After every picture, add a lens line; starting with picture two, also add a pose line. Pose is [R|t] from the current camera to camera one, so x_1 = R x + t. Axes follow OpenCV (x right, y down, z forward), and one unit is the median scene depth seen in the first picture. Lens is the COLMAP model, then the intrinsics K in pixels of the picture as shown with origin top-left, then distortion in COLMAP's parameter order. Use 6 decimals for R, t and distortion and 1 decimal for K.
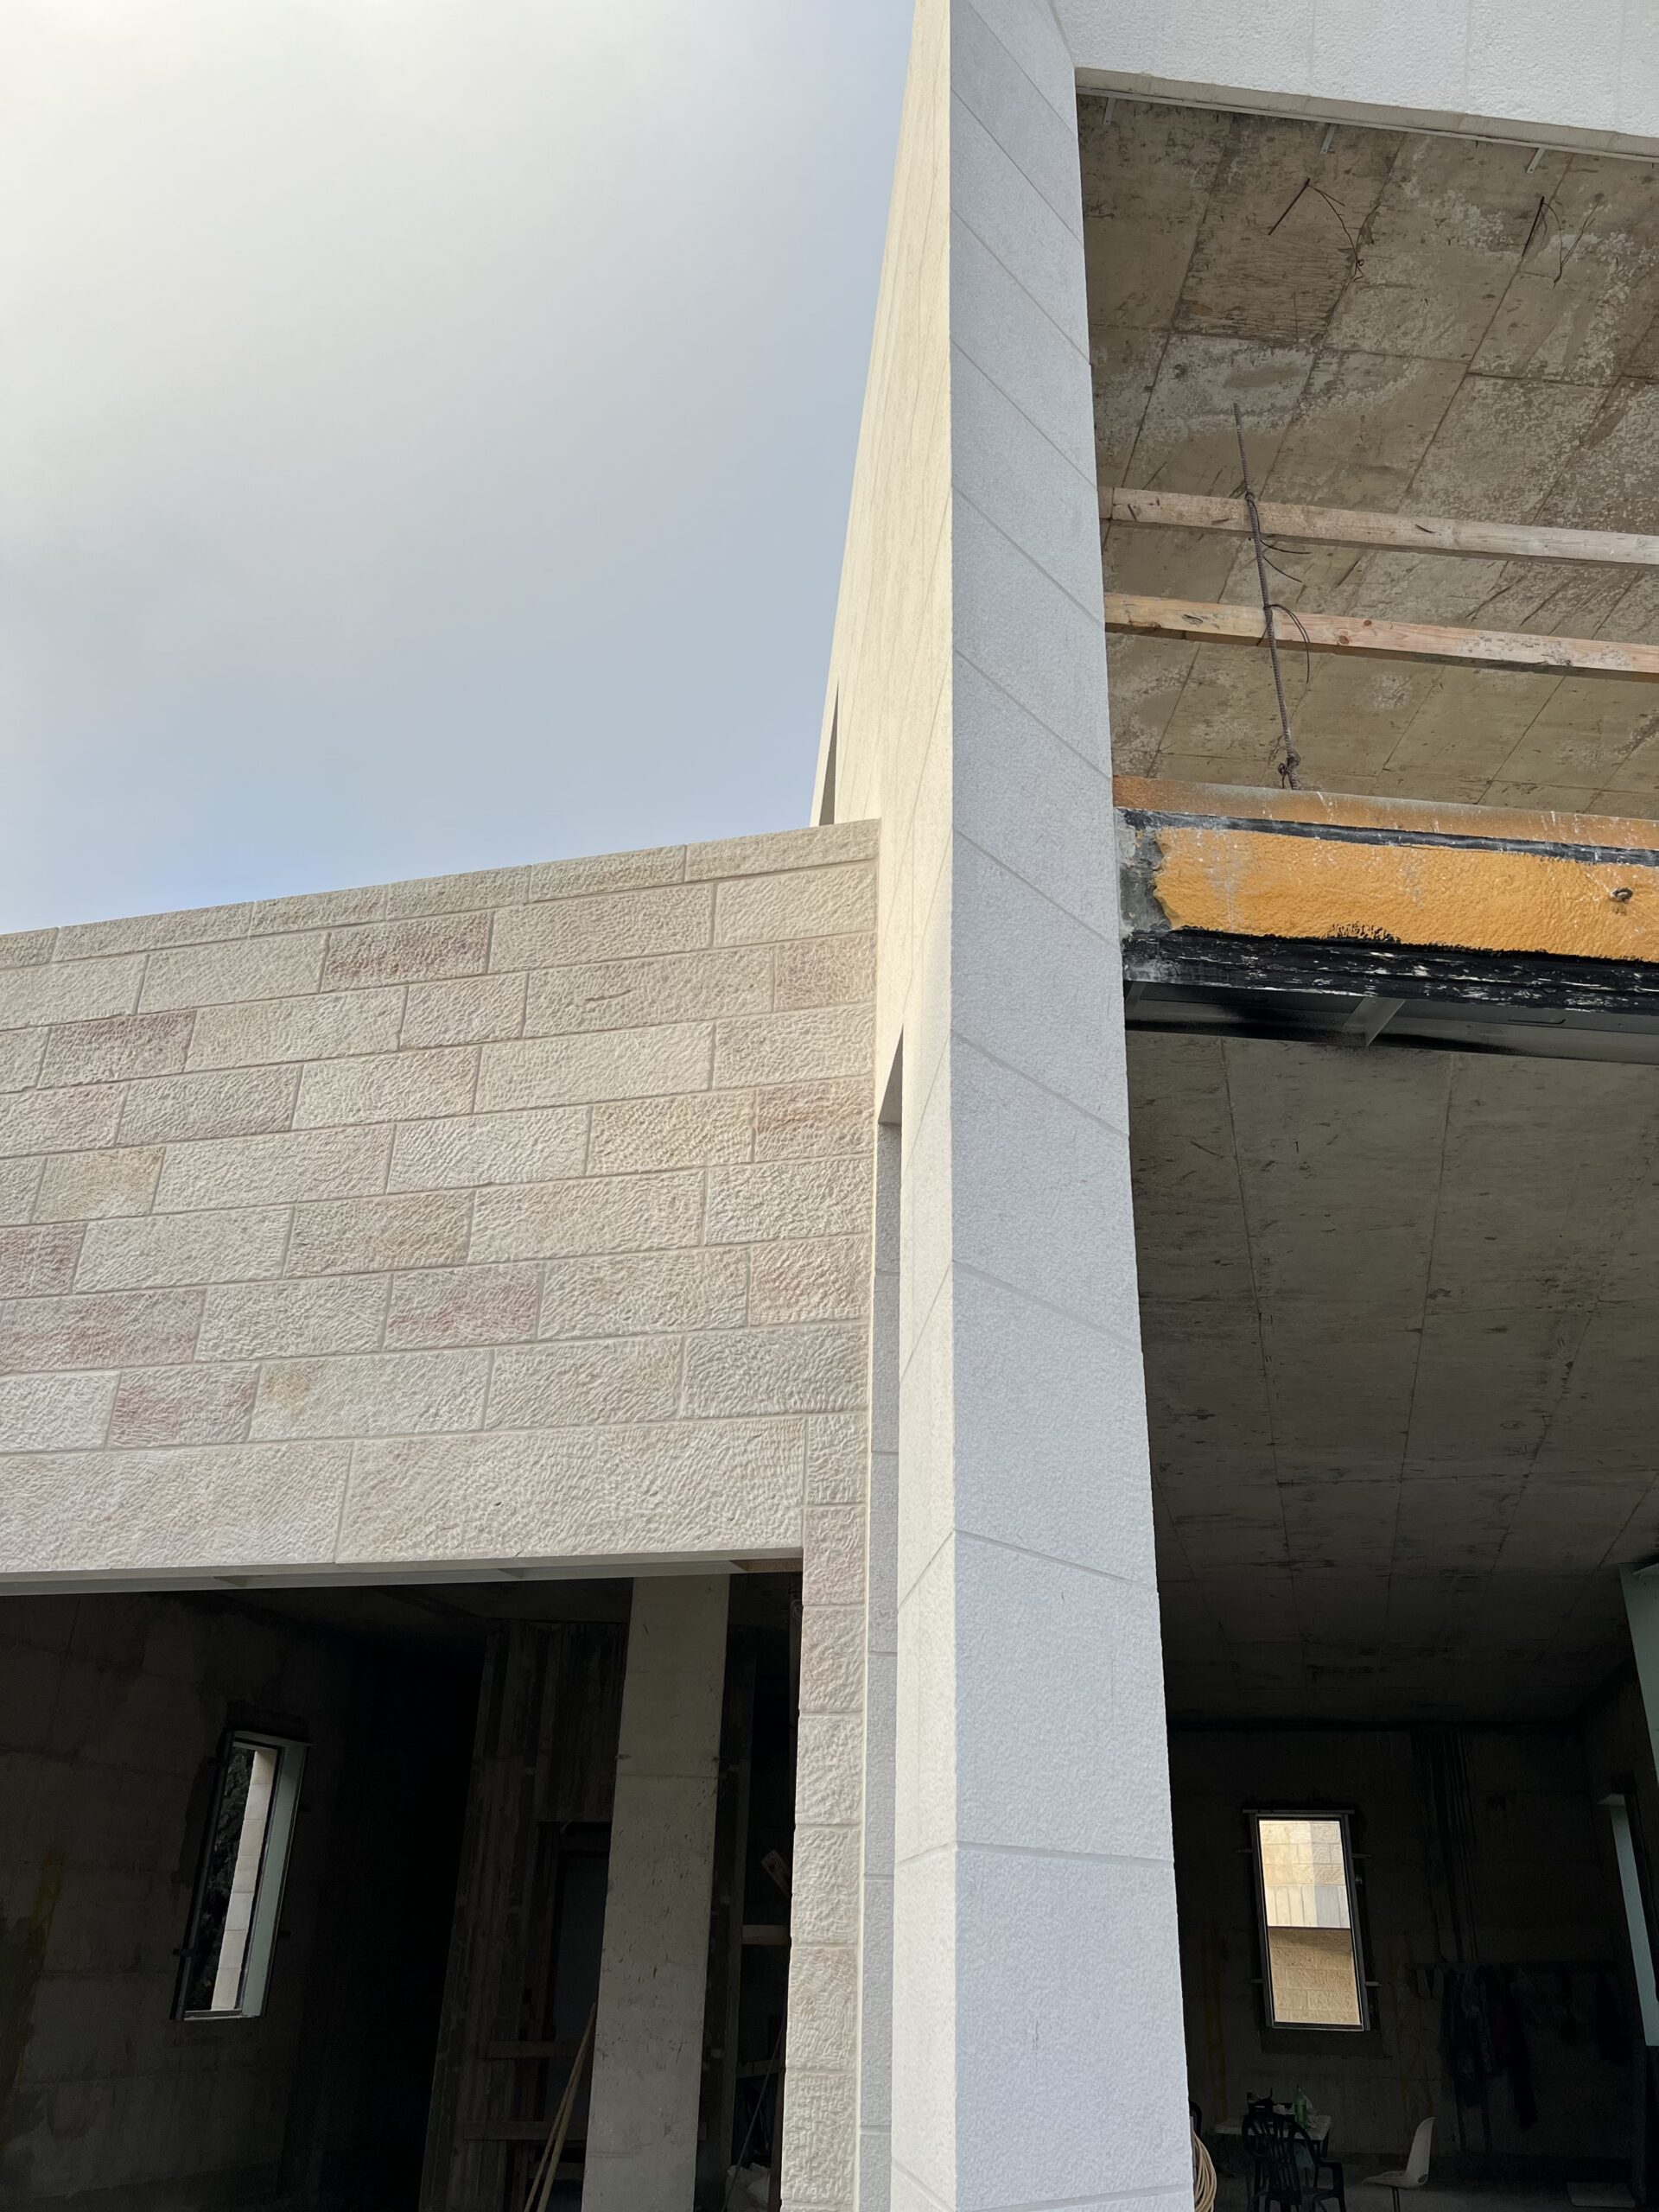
lens RADIAL K [[1666.5, 0, 846.9], [0, 1666.5, 1128.9], [0, 0, 1]] dist [0.058277, -0.069715]
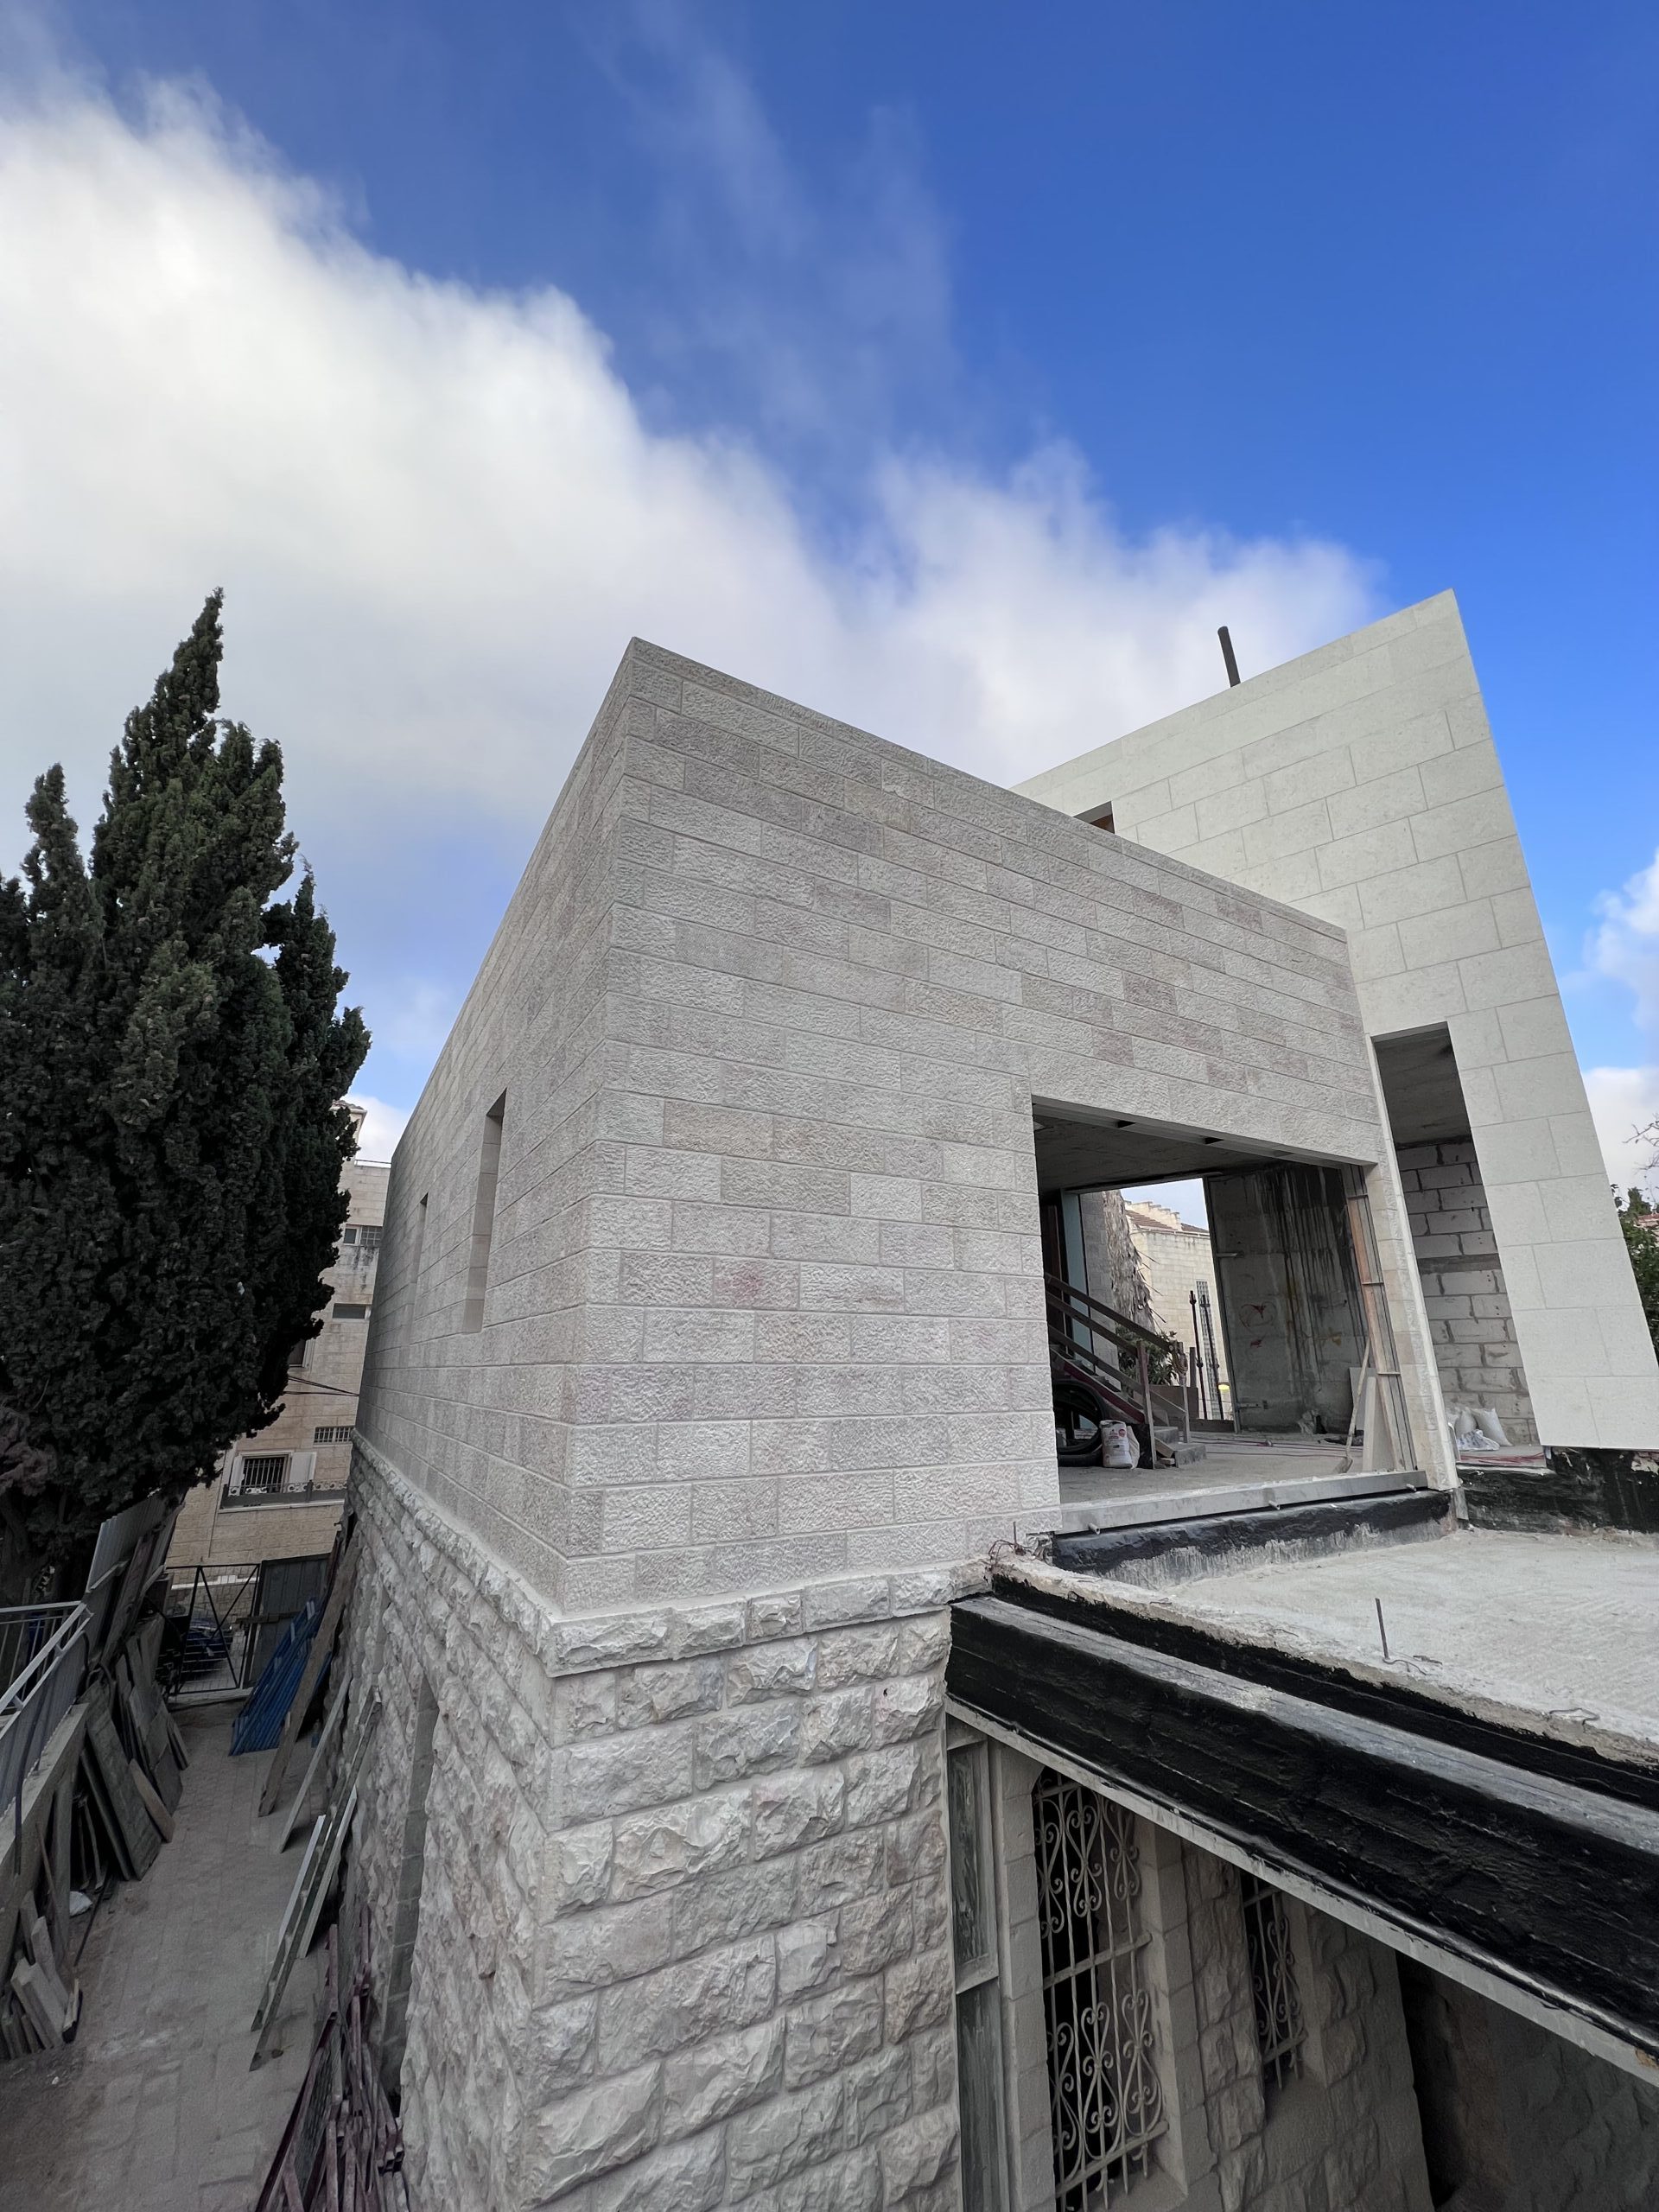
lens RADIAL K [[880.6, 0, 827.3], [0, 880.6, 1107.3], [0, 0, 1]] dist [-0.002549, 0.000804]
pose [[0.708042, 0.173339, 0.684565, -1.697550], [-0.289432, 0.955475, 0.057421, 0.302806], [-0.644131, -0.238792, 0.726687, 0.382638]]
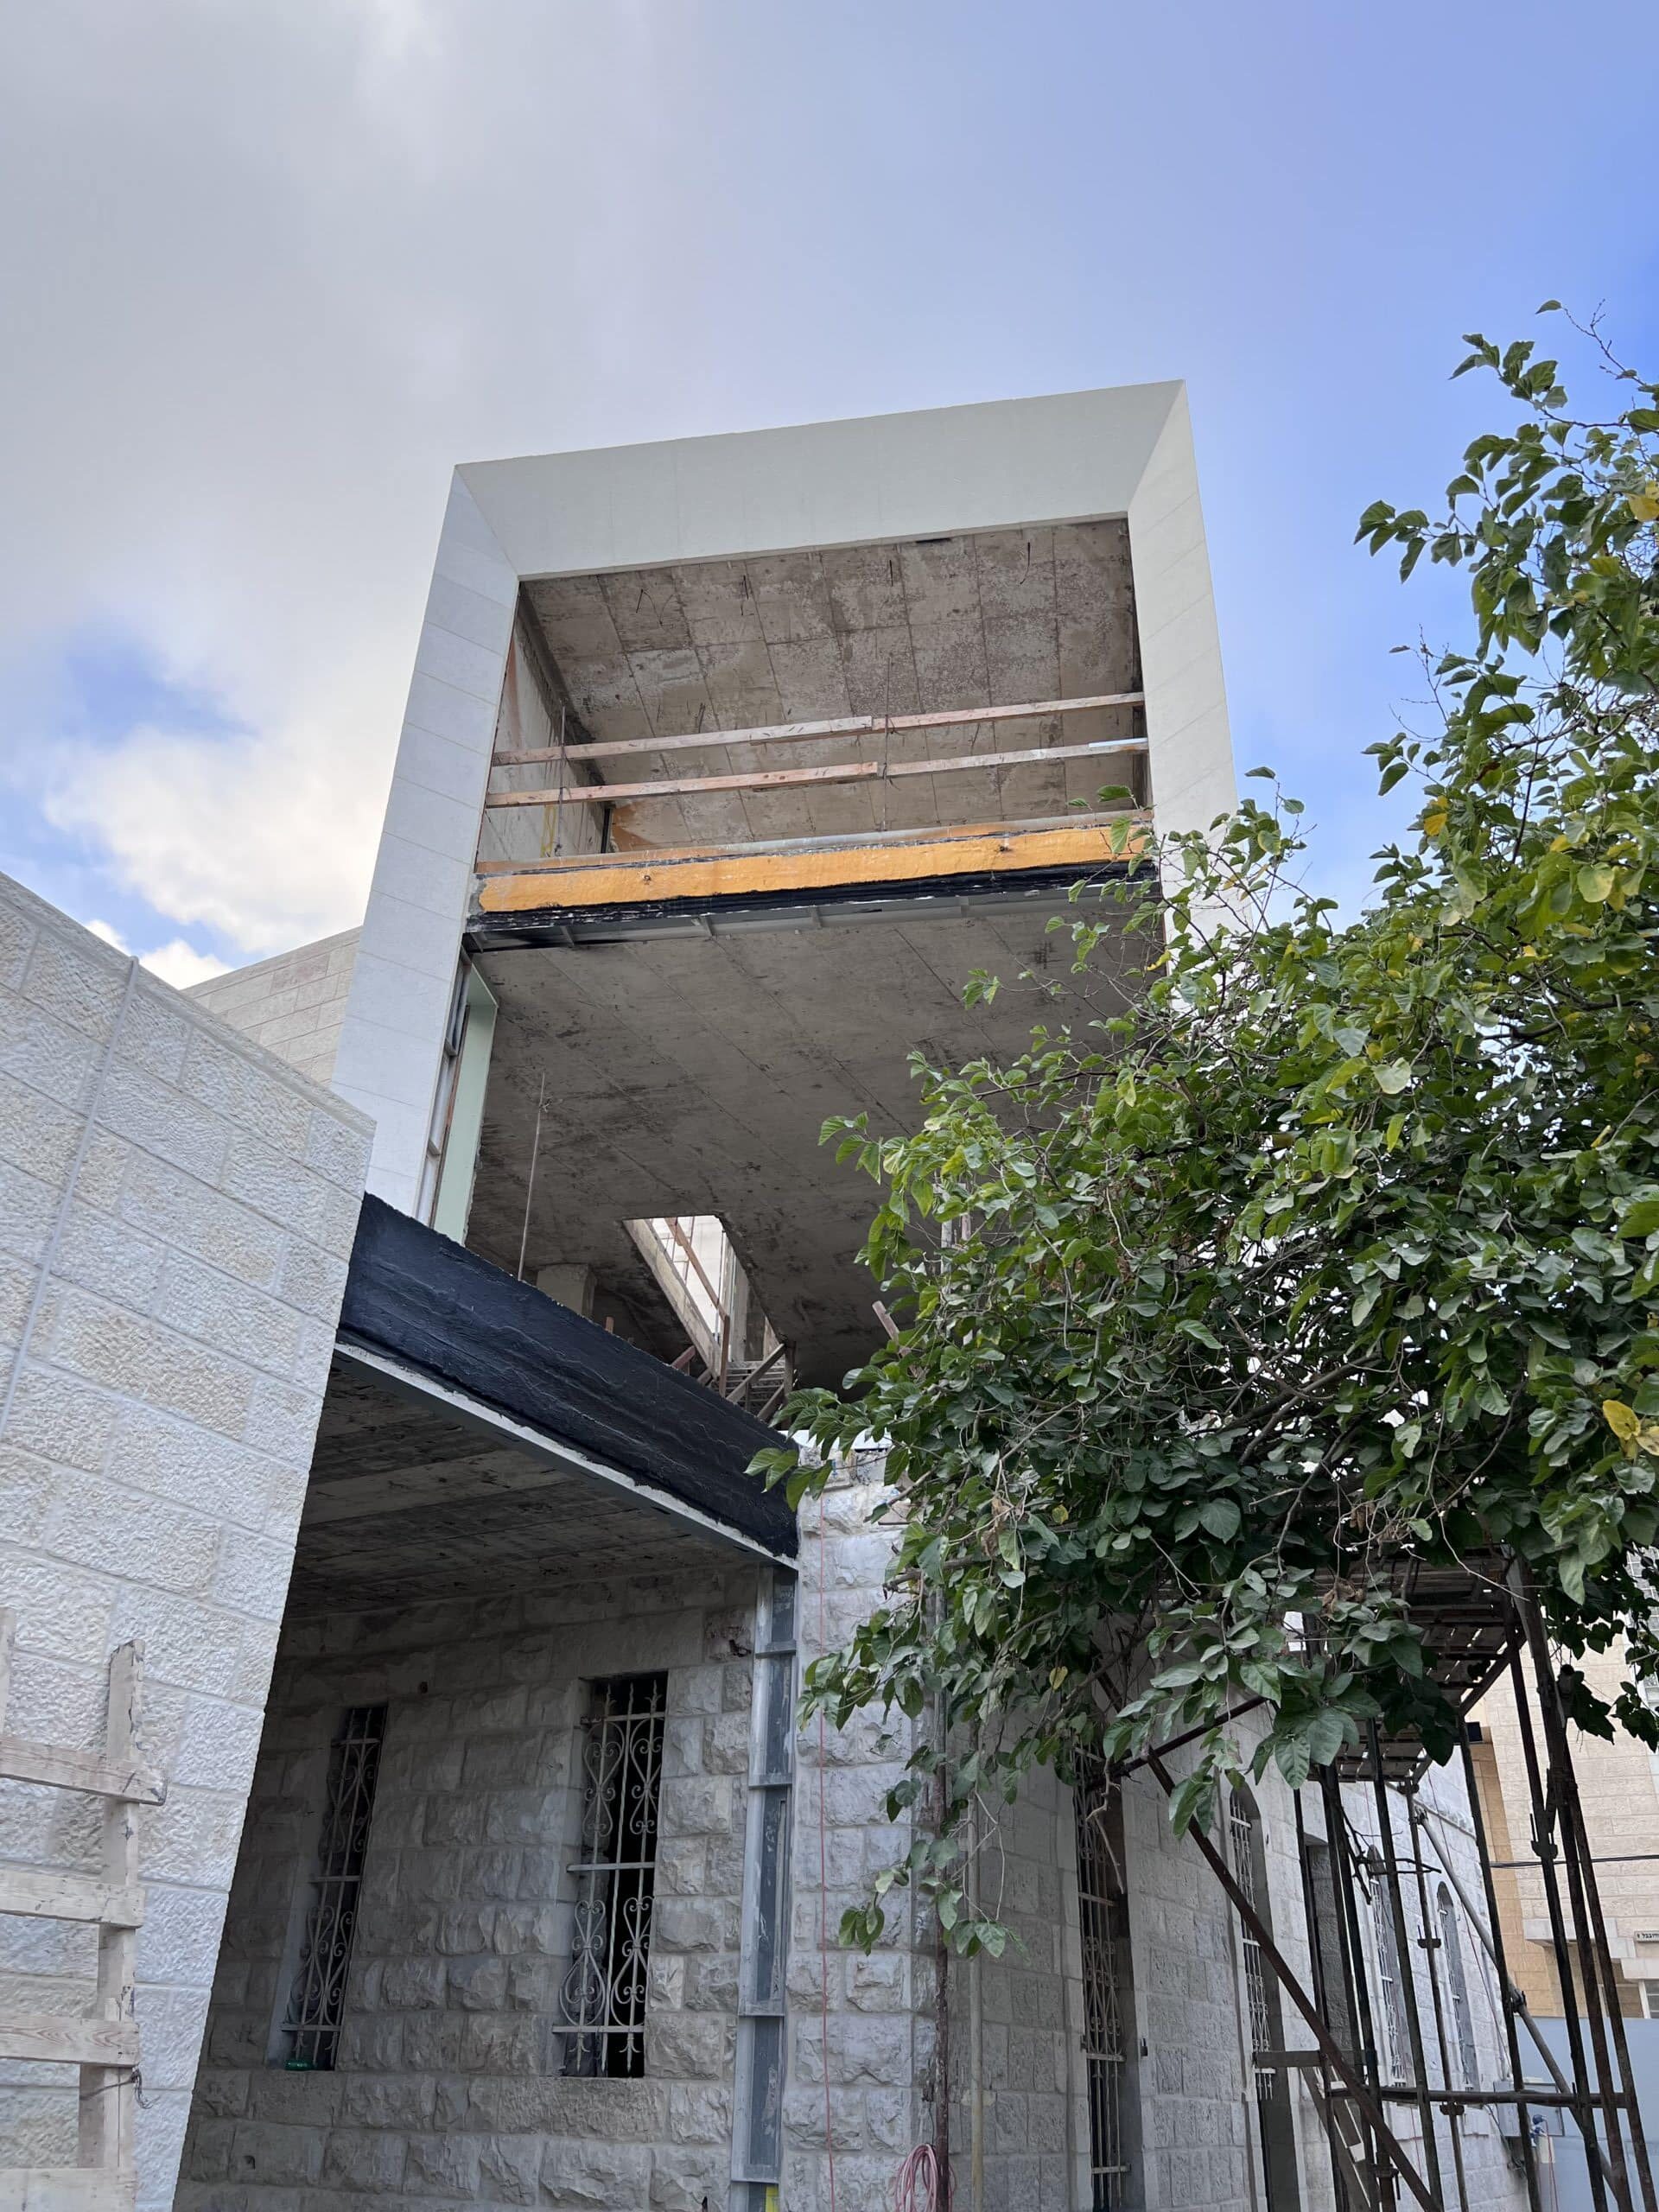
lens RADIAL K [[1666.5, 0, 821.9], [0, 1666.5, 1112.7], [0, 0, 1]] dist [0.058277, -0.069715]
pose [[0.968398, -0.124198, -0.216286, 1.038938], [0.108137, 0.990528, -0.084618, 0.407126], [0.224746, 0.058555, 0.972656, -1.265670]]
